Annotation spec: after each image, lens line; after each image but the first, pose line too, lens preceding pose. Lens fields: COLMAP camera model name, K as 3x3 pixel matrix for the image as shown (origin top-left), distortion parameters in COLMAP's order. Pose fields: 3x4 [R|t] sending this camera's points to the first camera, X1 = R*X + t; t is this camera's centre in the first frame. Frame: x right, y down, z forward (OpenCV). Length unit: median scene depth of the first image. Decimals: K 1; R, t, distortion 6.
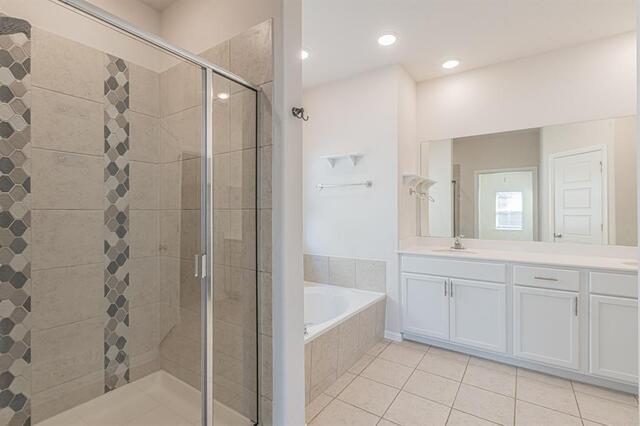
lens RADIAL K [[293.7, 0, 321.2], [0, 293.7, 213.3], [0, 0, 1]] dist [0.000349, 0.000501]
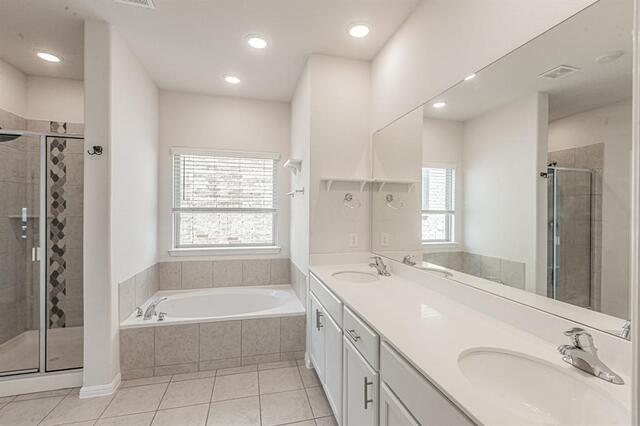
lens RADIAL K [[293.7, 0, 322.0], [0, 293.7, 211.1], [0, 0, 1]] dist [0.000349, 0.000501]
pose [[0.752835, 0.008401, -0.658155, 0.986871], [-0.007033, 0.999964, 0.004720, -0.046466], [0.658171, 0.001075, 0.752867, 0.405358]]
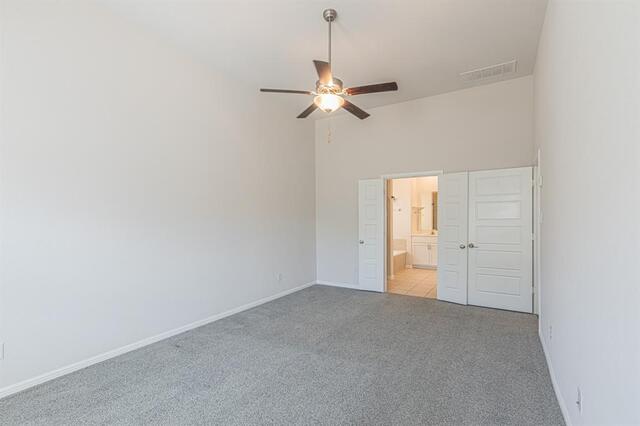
lens RADIAL K [[293.7, 0, 319.7], [0, 293.7, 213.4], [0, 0, 1]] dist [0.000349, 0.000501]
pose [[0.999305, 0.001191, 0.037264, -0.784623], [-0.001164, 0.999999, -0.000734, -0.080016], [-0.037265, 0.000690, 0.999305, -1.933545]]
